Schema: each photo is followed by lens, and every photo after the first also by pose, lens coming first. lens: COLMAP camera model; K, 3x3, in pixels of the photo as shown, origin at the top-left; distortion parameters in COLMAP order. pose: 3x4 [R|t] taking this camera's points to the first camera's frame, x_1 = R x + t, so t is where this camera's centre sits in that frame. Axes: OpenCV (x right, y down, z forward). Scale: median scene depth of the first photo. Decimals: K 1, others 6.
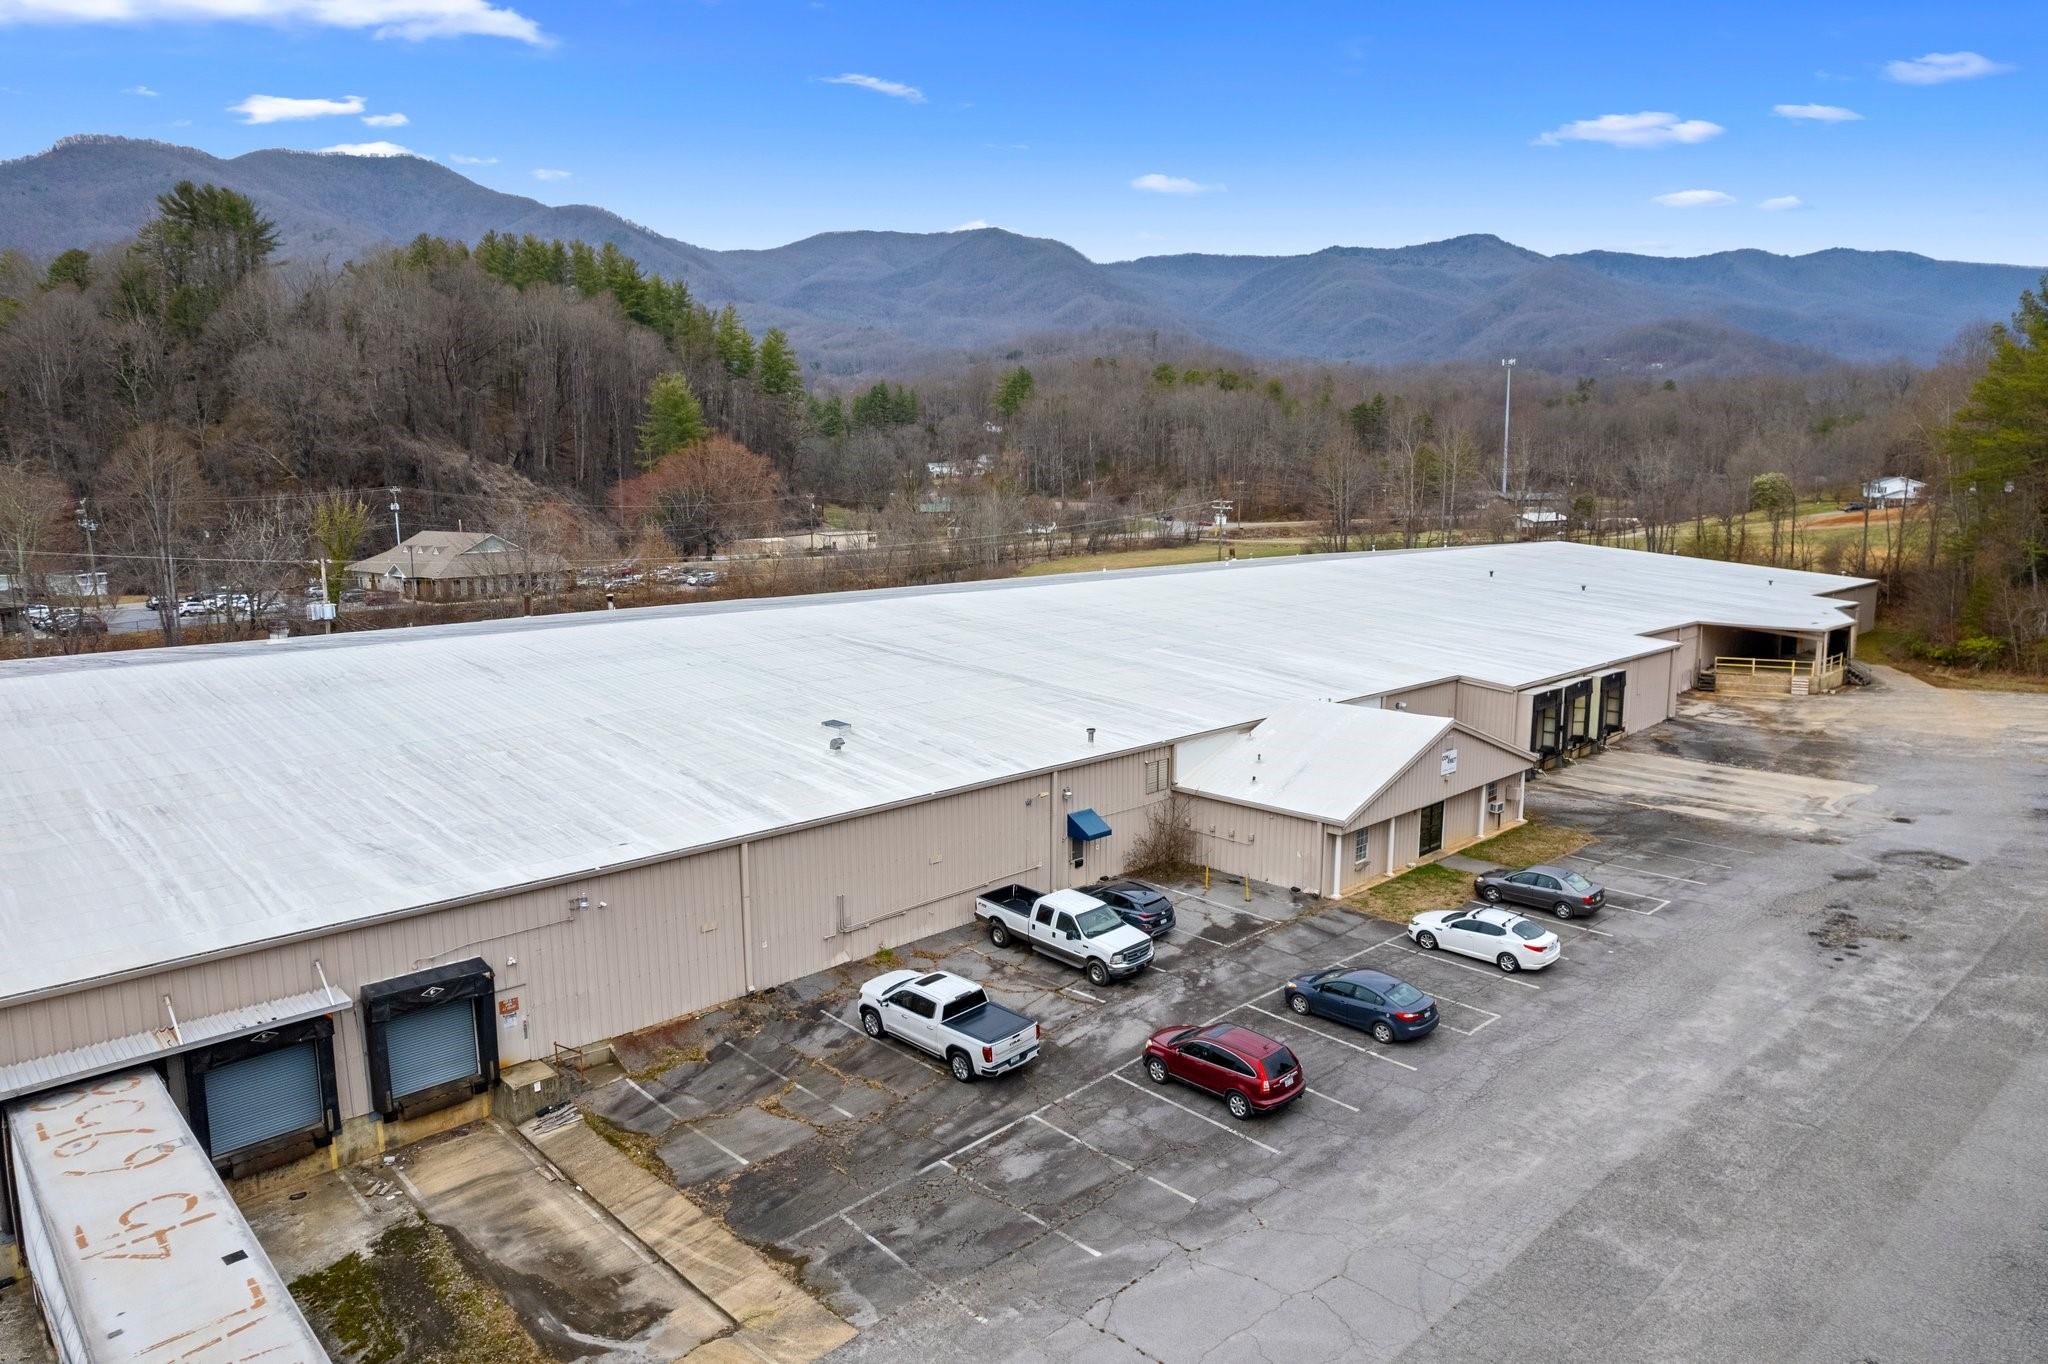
lens RADIAL K [[1315.7, 0, 1027.1], [0, 1315.7, 688.3], [0, 0, 1]] dist [-0.081827, 0.069789]
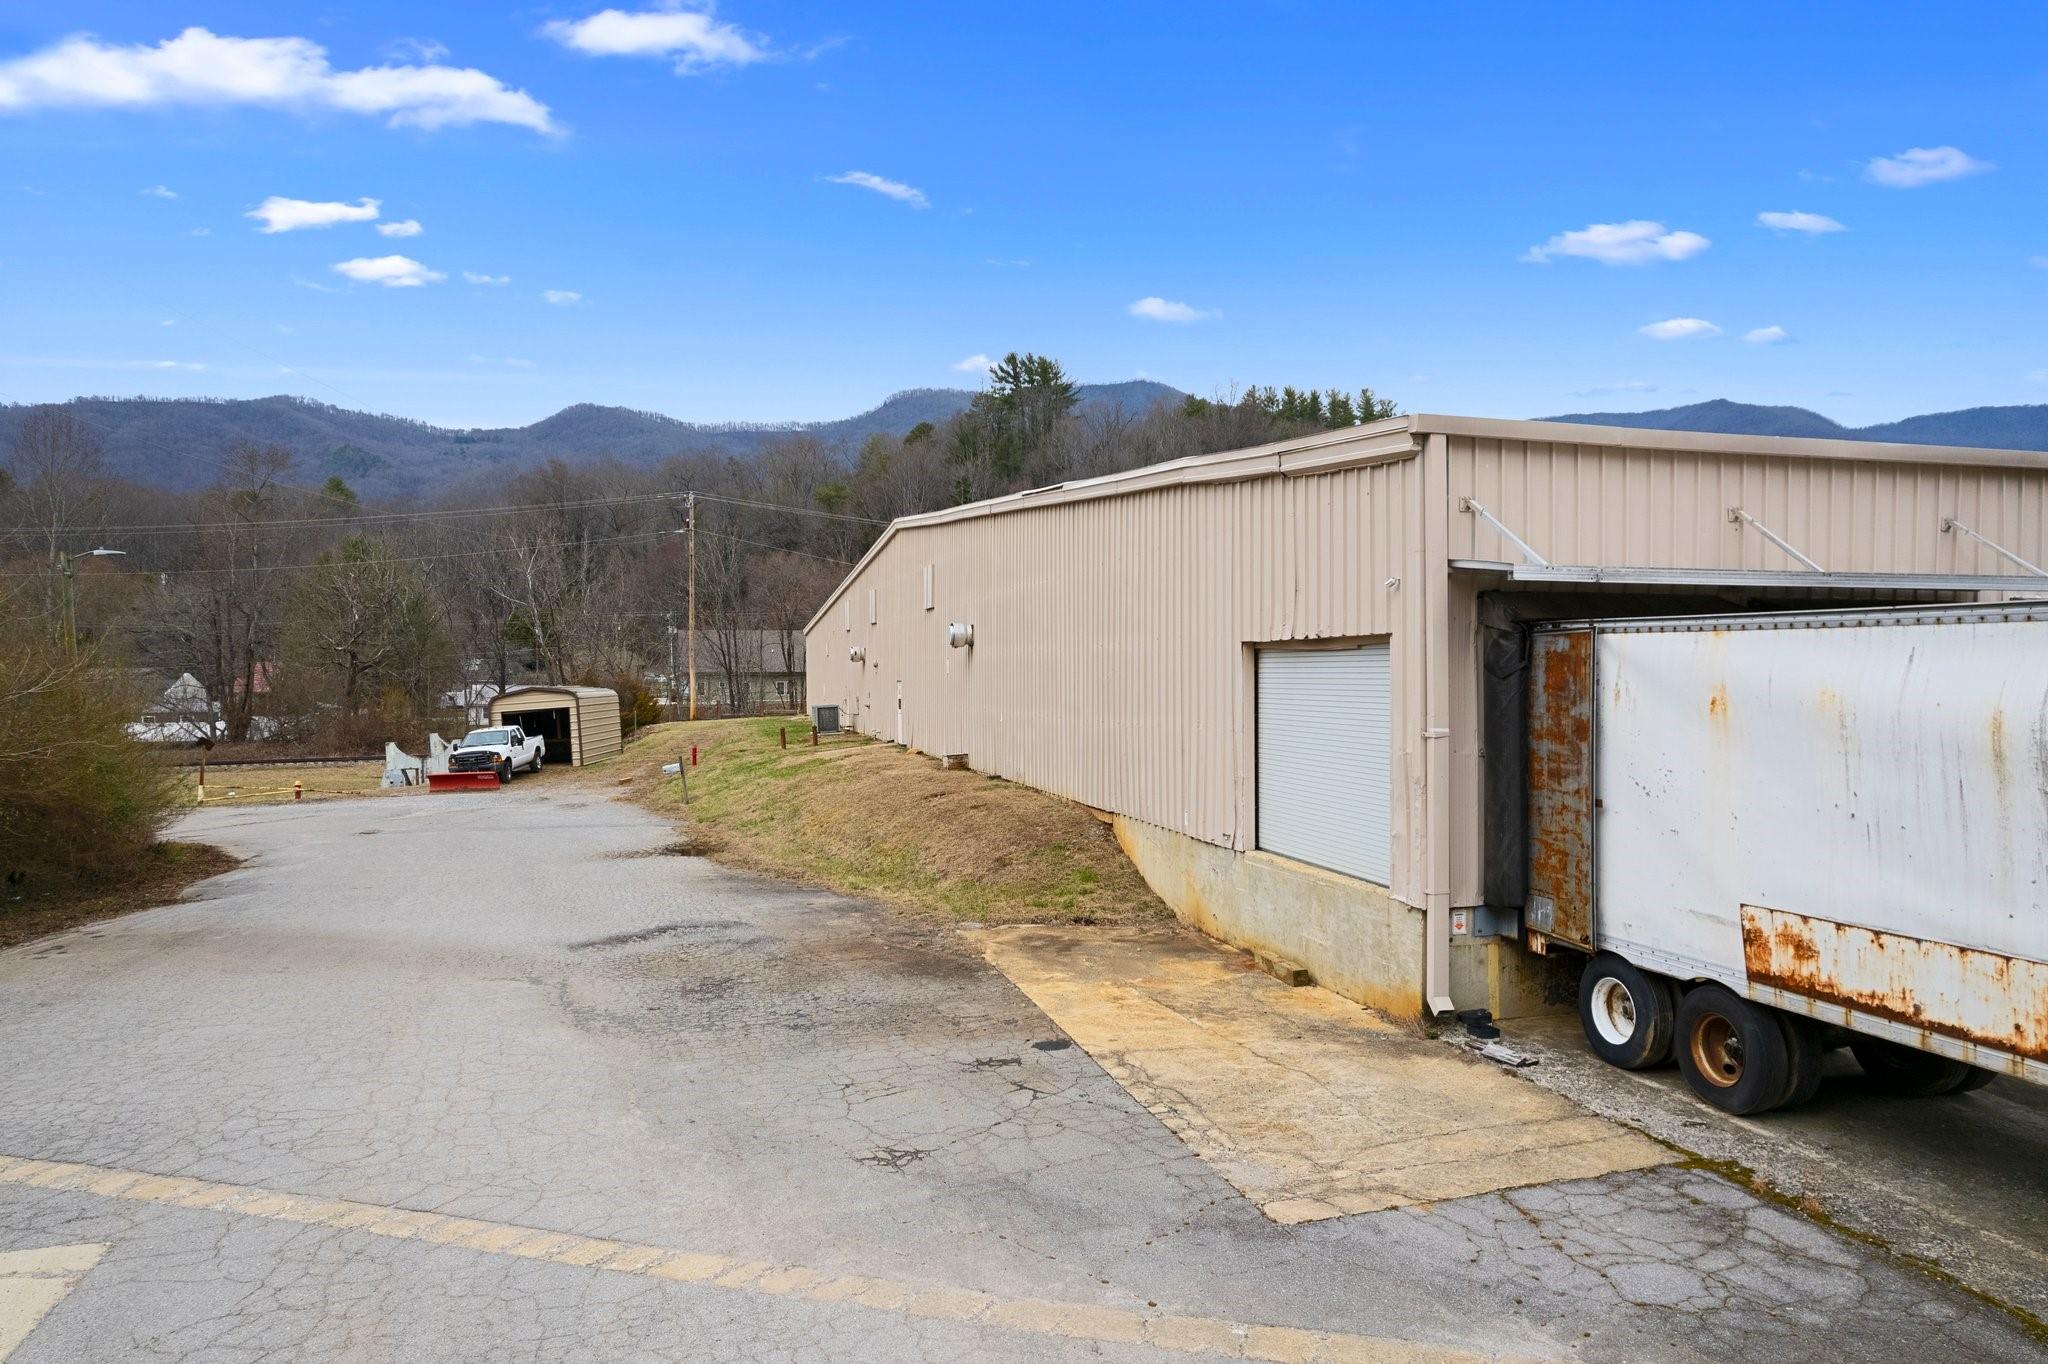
lens RADIAL K [[1318.7, 0, 1026.7], [0, 1318.7, 673.9], [0, 0, 1]] dist [-0.077874, 0.071896]
pose [[0.871895, 0.003530, -0.489681, -0.404504], [-0.080011, 0.987563, -0.135344, 0.238476], [0.483113, 0.157185, 0.861333, 0.272008]]
